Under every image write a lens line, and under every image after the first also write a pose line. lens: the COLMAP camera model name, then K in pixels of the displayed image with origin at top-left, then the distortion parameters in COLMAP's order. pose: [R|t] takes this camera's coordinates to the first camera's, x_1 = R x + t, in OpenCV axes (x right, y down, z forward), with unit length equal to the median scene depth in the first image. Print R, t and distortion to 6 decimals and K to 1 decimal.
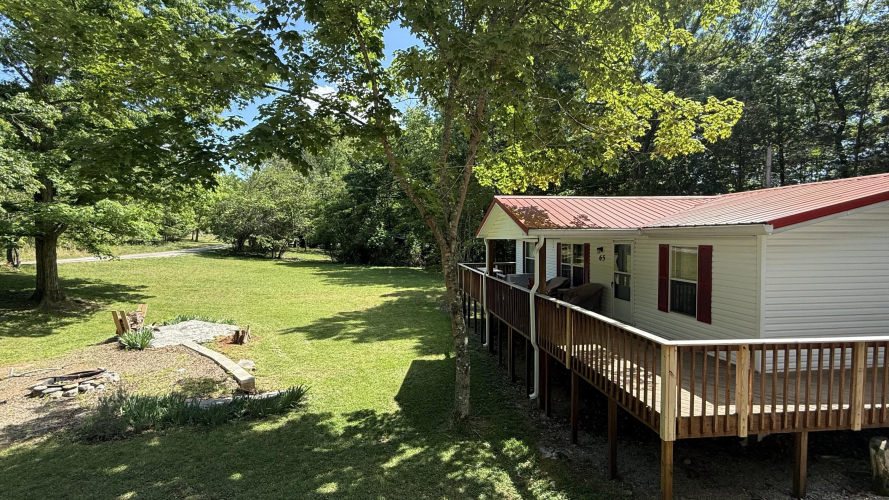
lens RADIAL K [[403.1, 0, 444.5], [0, 403.1, 250.0], [0, 0, 1]] dist [0.000749, -0.000006]
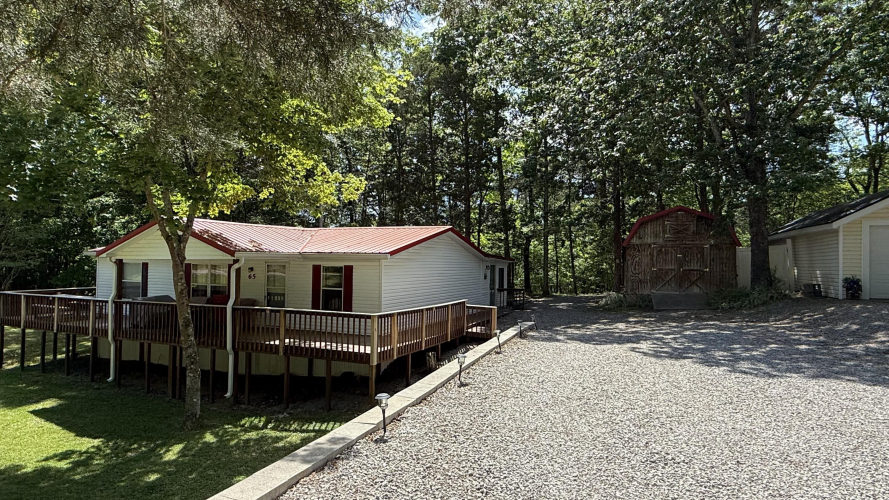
lens RADIAL K [[517.6, 0, 442.7], [0, 517.6, 249.1], [0, 0, 1]] dist [-0.000995, 0.001068]
pose [[0.521211, 0.028174, 0.852963, -0.775105], [0.011207, 0.999143, -0.039851, 0.008104], [-0.853354, 0.030330, 0.520449, -0.335071]]
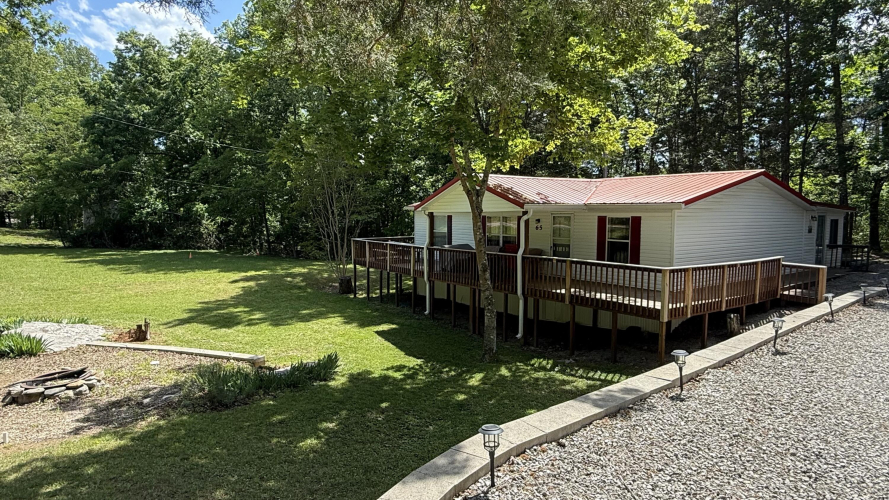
lens RADIAL K [[517.6, 0, 442.7], [0, 517.6, 249.1], [0, 0, 1]] dist [-0.000995, 0.001068]
pose [[0.881969, -0.030587, 0.470315, -0.781732], [0.010257, 0.998901, 0.045729, 0.012522], [-0.471196, -0.035508, 0.881313, -0.328418]]
